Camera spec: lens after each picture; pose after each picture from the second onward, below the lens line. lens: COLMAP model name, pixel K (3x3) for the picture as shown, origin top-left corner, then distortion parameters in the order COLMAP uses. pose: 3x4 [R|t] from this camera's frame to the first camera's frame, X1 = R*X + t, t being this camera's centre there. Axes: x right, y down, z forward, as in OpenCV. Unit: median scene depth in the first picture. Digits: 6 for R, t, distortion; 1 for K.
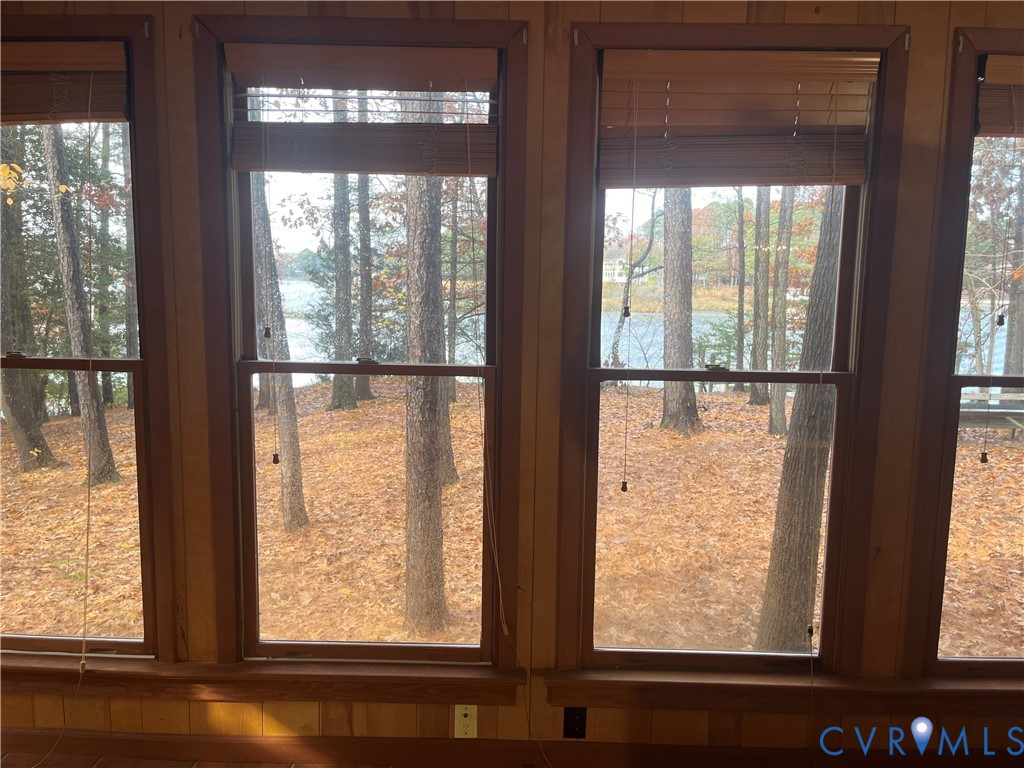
lens RADIAL K [[770.8, 0, 512.7], [0, 770.8, 375.9], [0, 0, 1]] dist [0.077330, -0.102176]
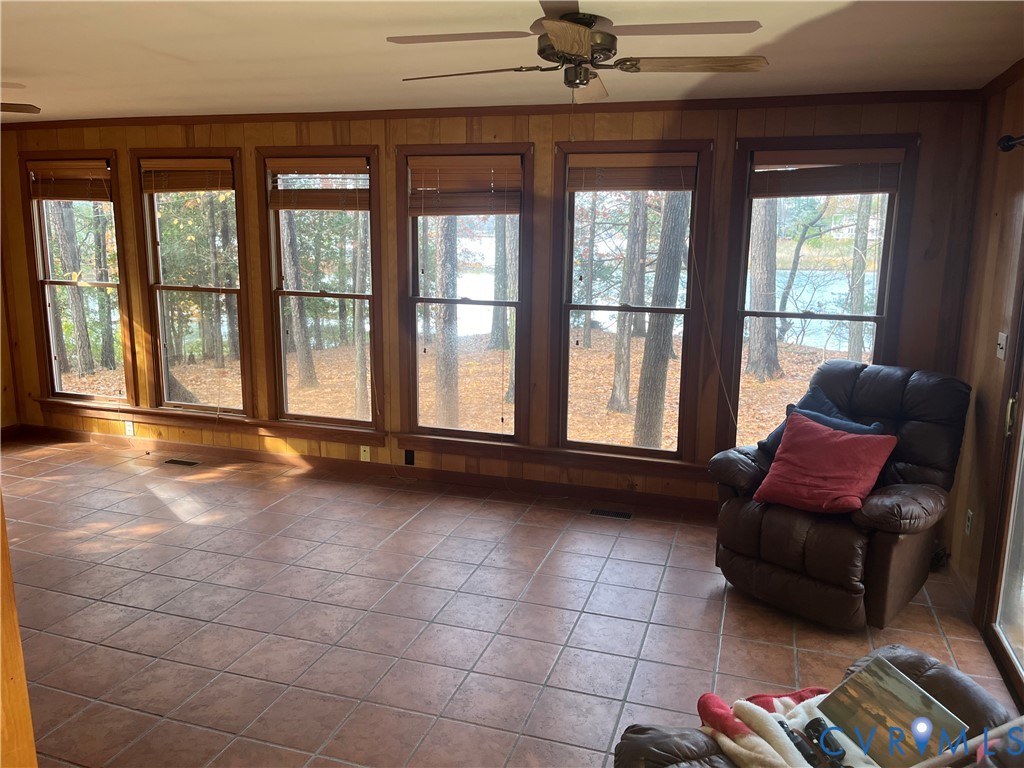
lens RADIAL K [[770.8, 0, 512.7], [0, 770.8, 375.9], [0, 0, 1]] dist [0.077330, -0.102176]
pose [[0.956310, 0.050106, -0.288029, 0.994136], [-0.034444, 0.997652, 0.059194, 0.072909], [0.290318, -0.046687, 0.955791, -1.015986]]
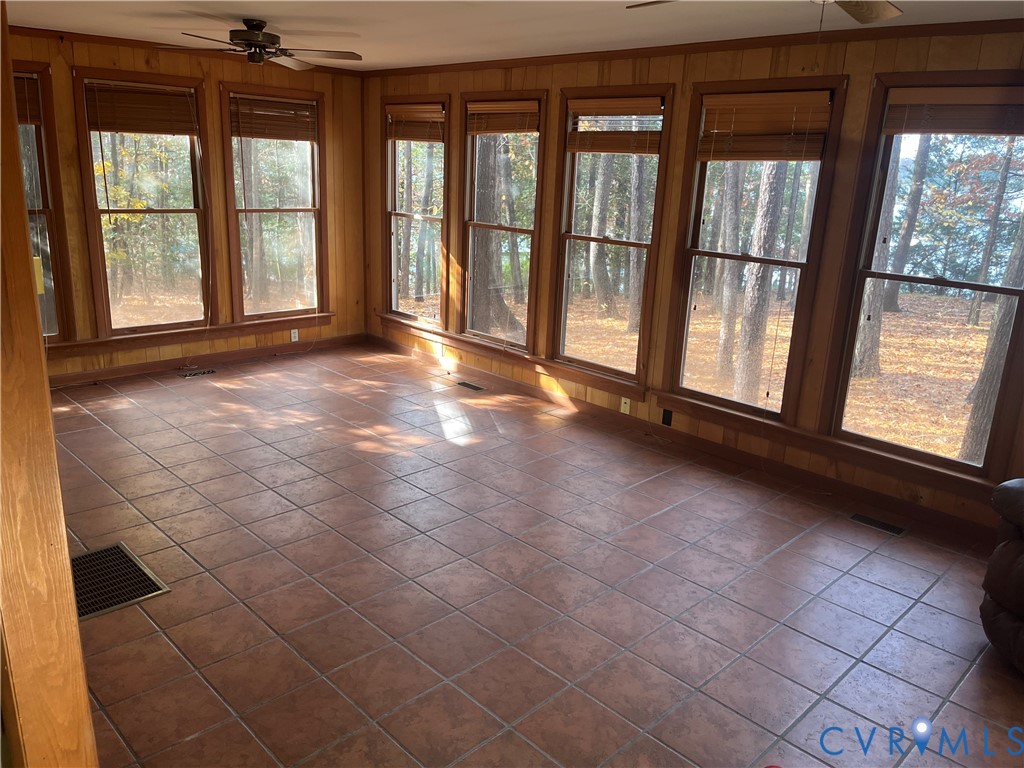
lens RADIAL K [[770.8, 0, 512.7], [0, 770.8, 375.9], [0, 0, 1]] dist [0.077330, -0.102176]
pose [[0.713849, 0.199062, -0.671412, 1.186070], [-0.120226, 0.979351, 0.162536, 0.041462], [0.689903, -0.035305, 0.723040, -0.820400]]
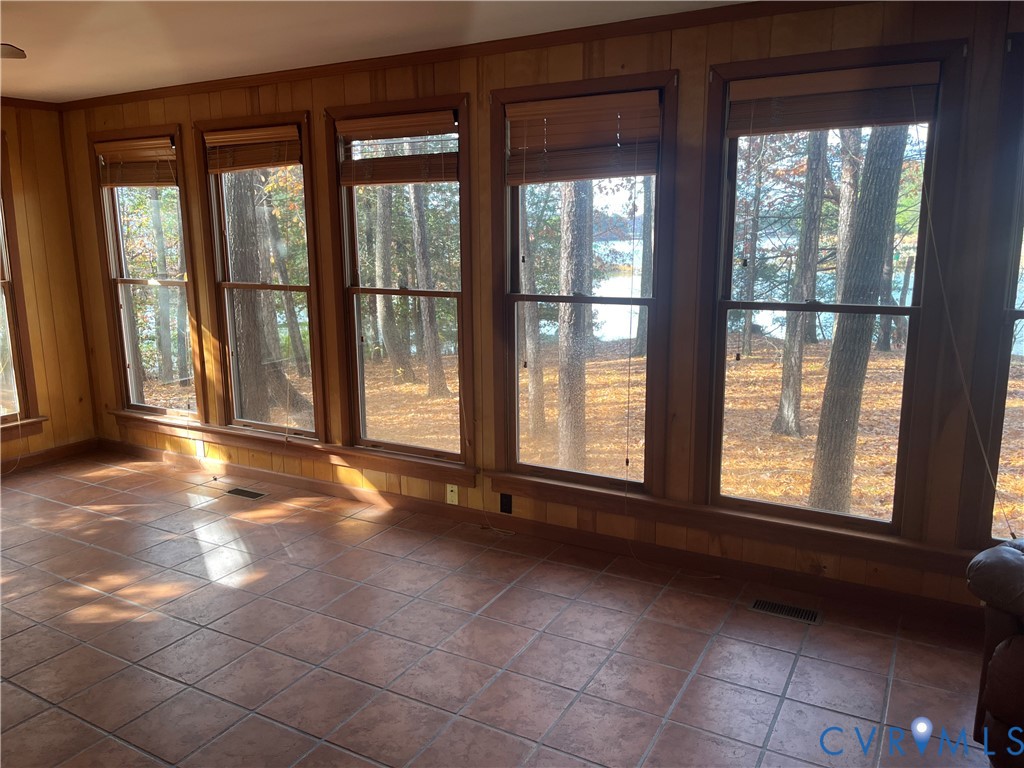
lens RADIAL K [[767.2, 0, 512.4], [0, 767.2, 381.1], [0, 0, 1]] dist [0.073280, -0.099260]
pose [[0.880786, 0.065979, -0.468896, 0.870404], [-0.038222, 0.996920, 0.068480, 0.063355], [0.471970, -0.042394, 0.880595, -0.463735]]
